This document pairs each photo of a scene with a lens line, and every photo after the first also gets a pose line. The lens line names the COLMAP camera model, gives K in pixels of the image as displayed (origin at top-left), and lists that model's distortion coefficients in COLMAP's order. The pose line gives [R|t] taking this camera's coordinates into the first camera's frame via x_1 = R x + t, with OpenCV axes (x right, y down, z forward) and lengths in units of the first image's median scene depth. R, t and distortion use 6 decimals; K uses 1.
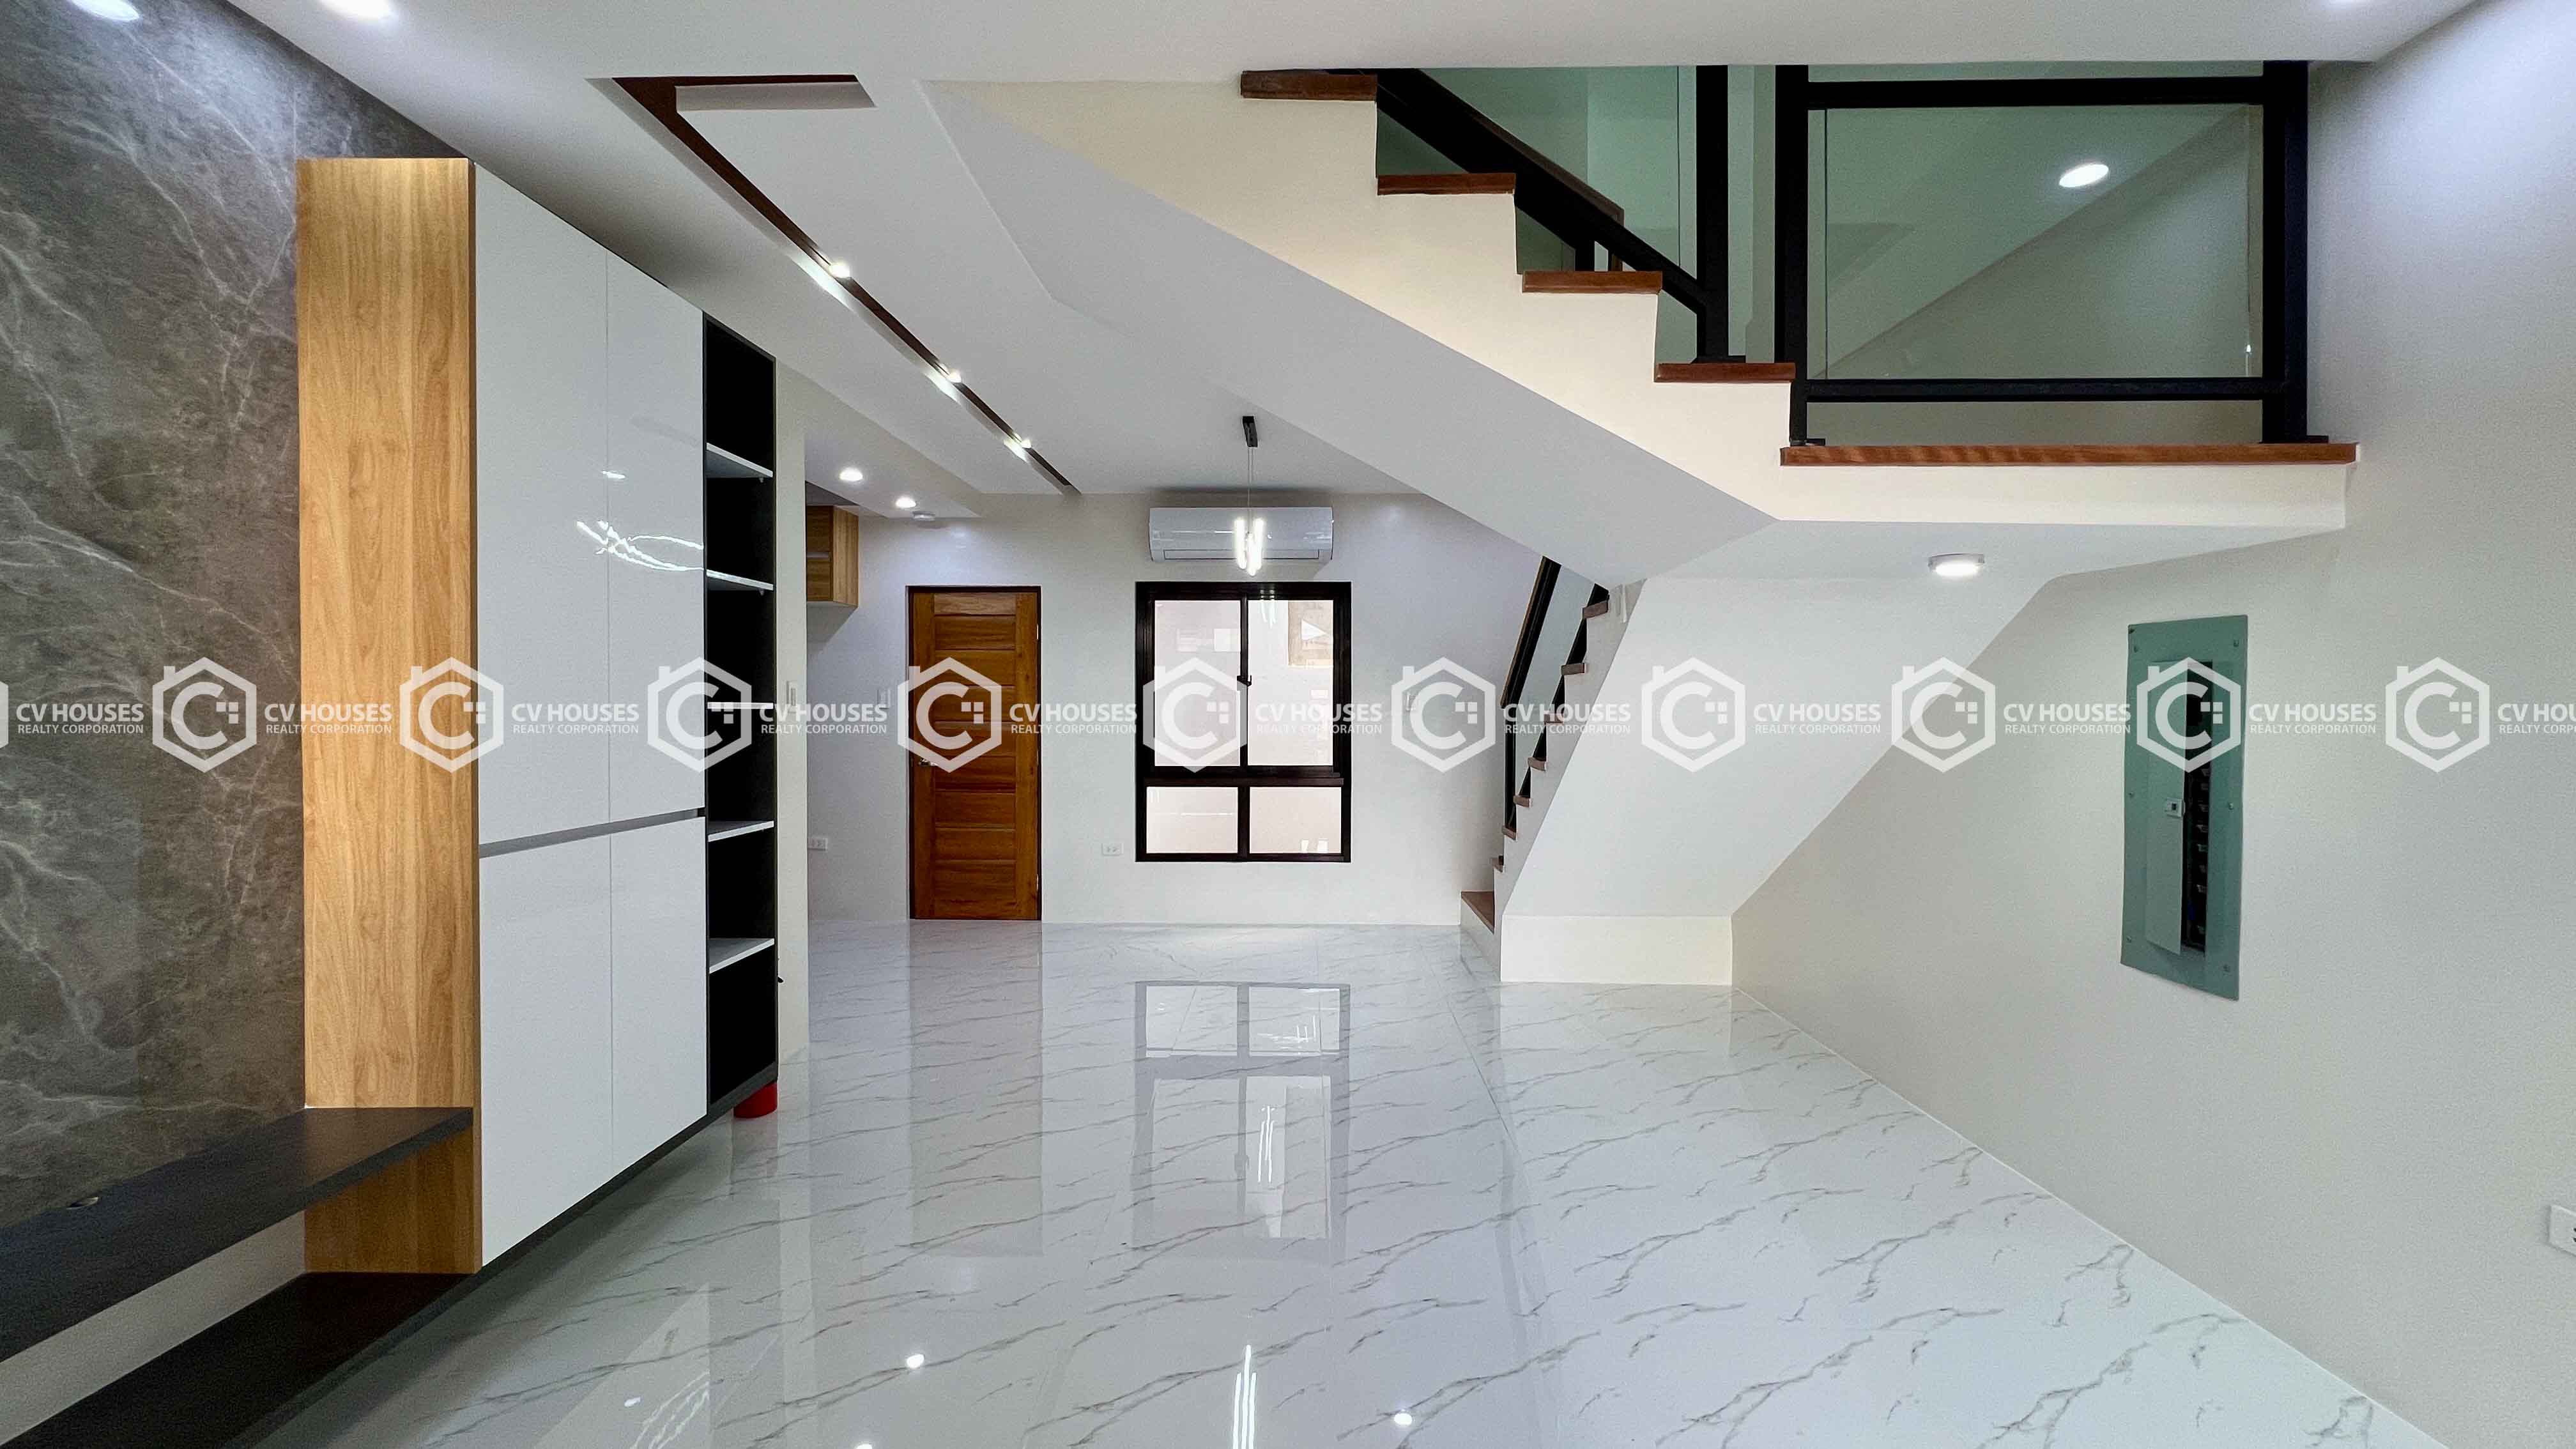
lens RADIAL K [[1059.1, 0, 1279.4], [0, 1059.1, 710.9], [0, 0, 1]] dist [-0.001132, -0.000183]
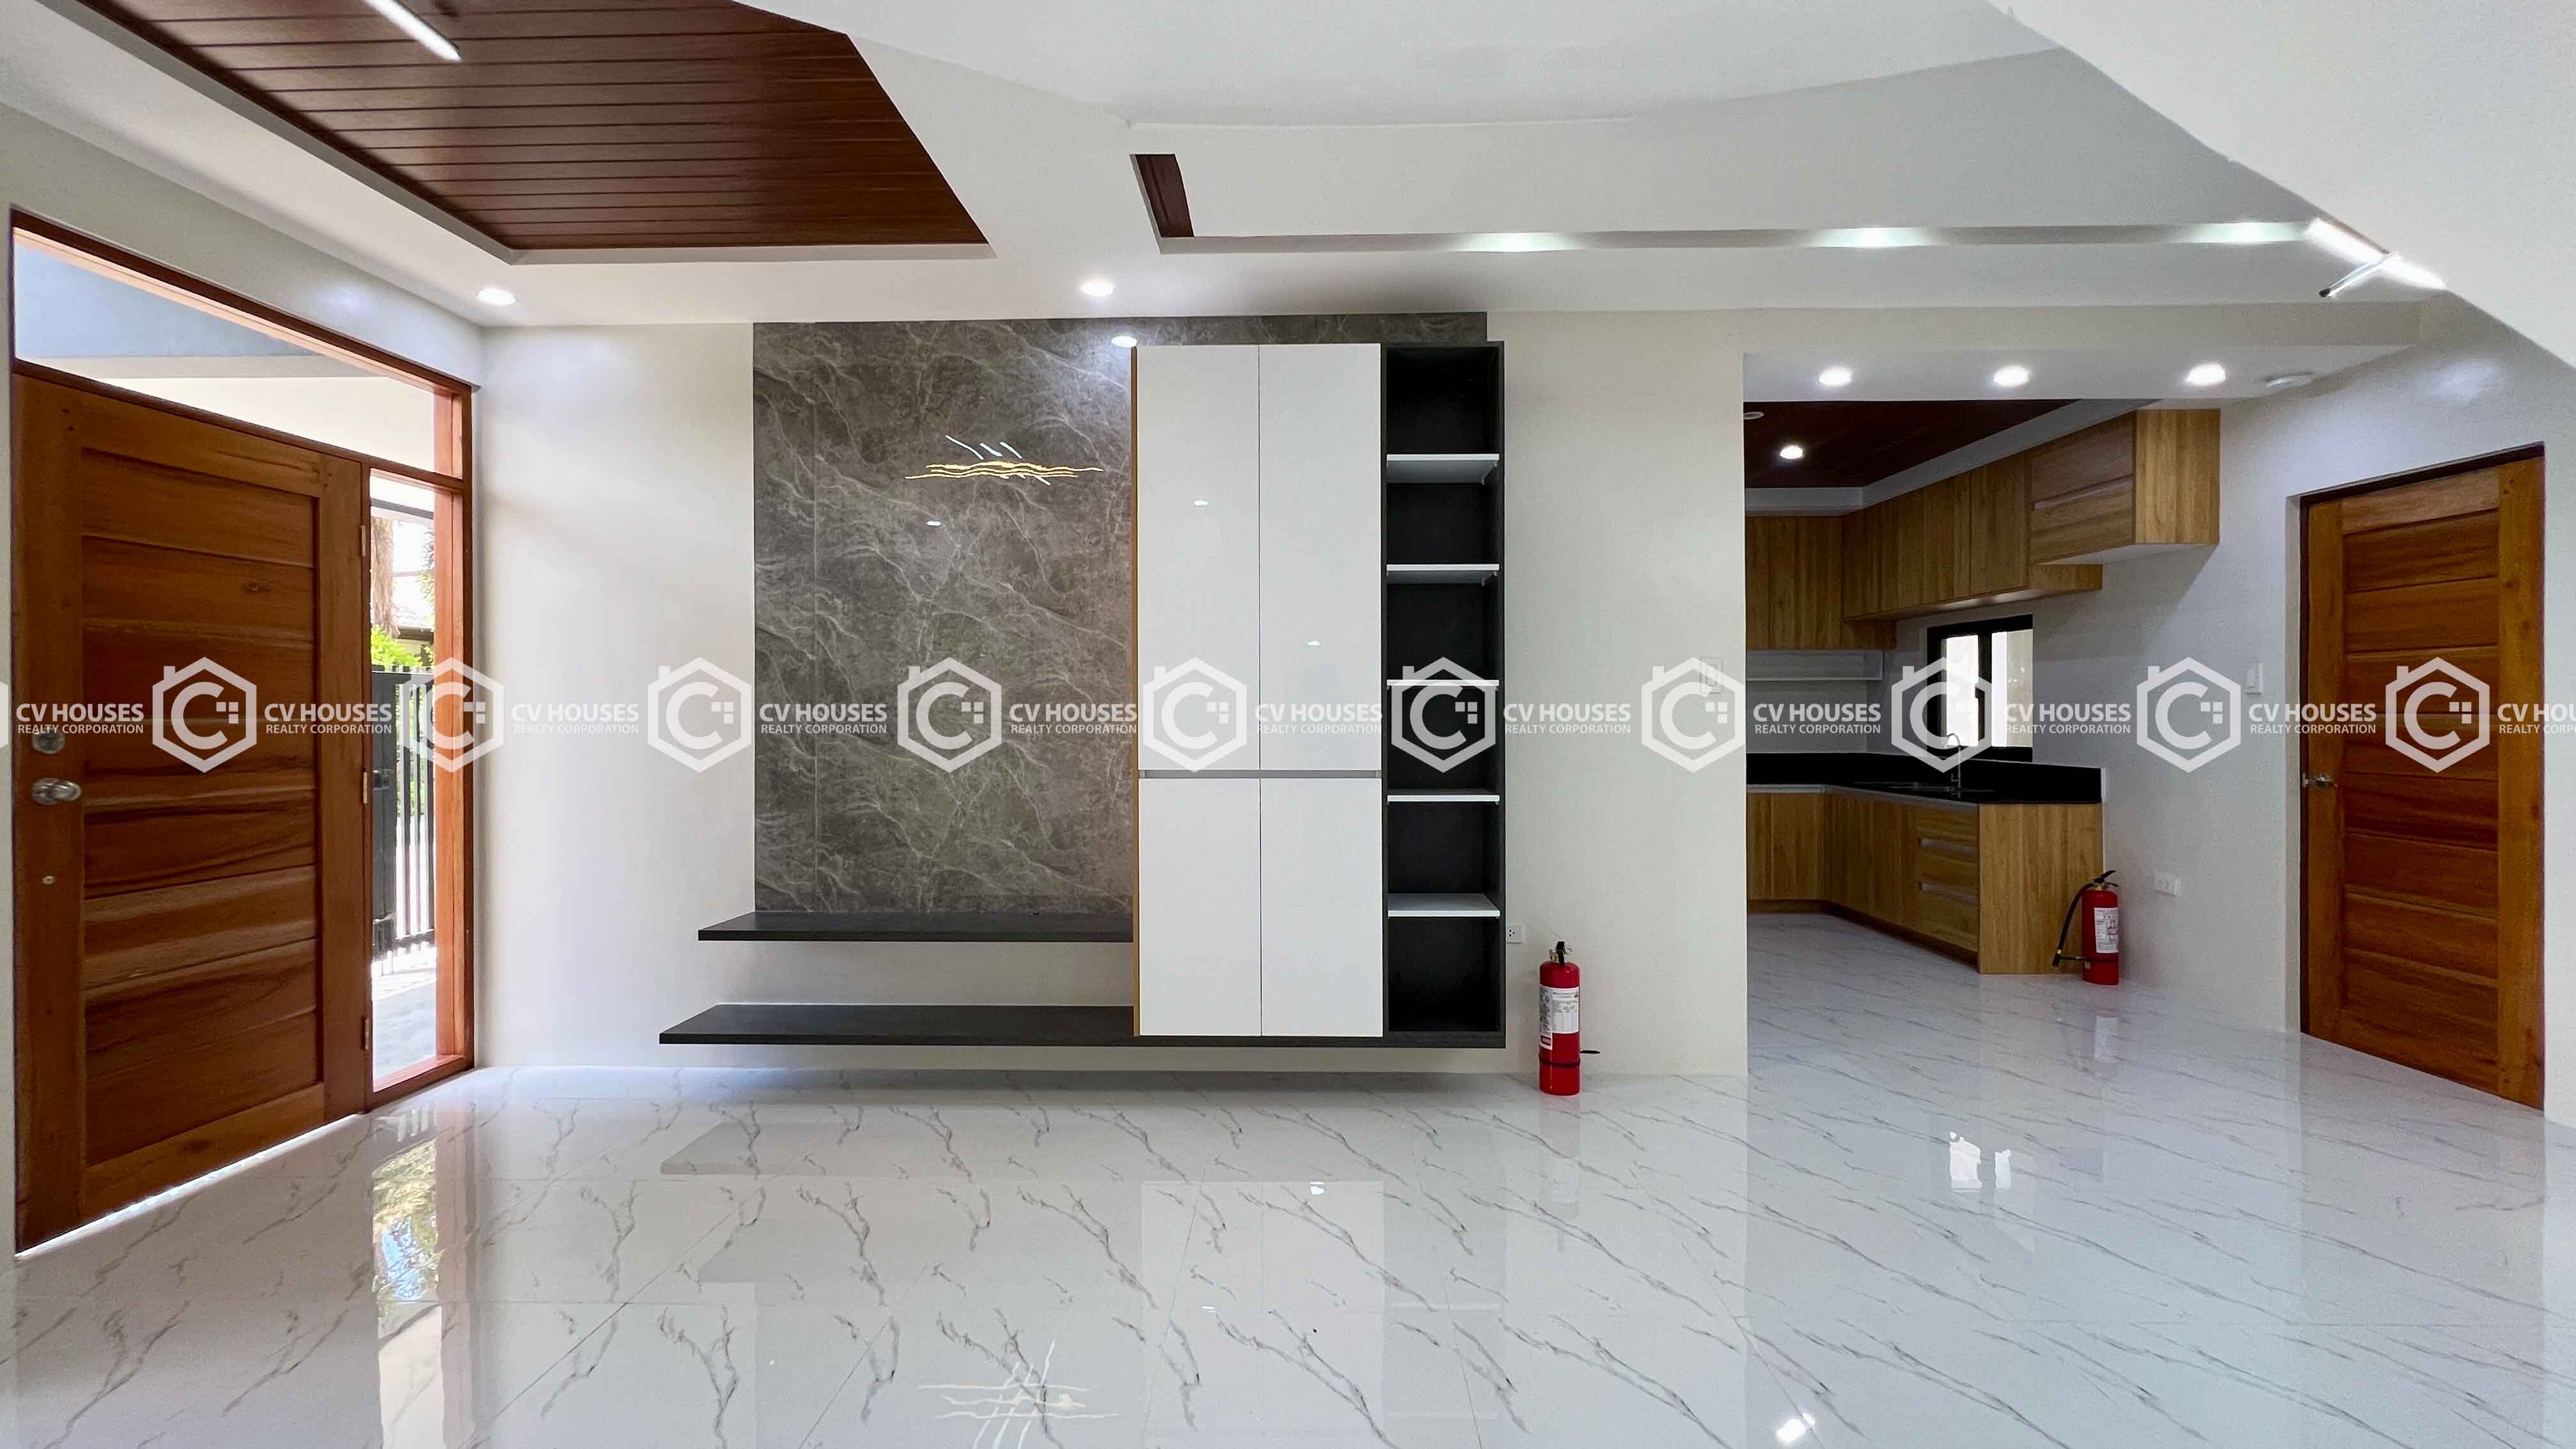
lens RADIAL K [[1059.1, 0, 1279.4], [0, 1059.1, 710.9], [0, 0, 1]] dist [-0.001132, -0.000183]
pose [[-0.013850, -0.003224, -0.999899, 0.662199], [-0.005347, 0.999981, -0.003150, 0.031861], [0.999890, 0.005303, -0.013867, 0.966023]]
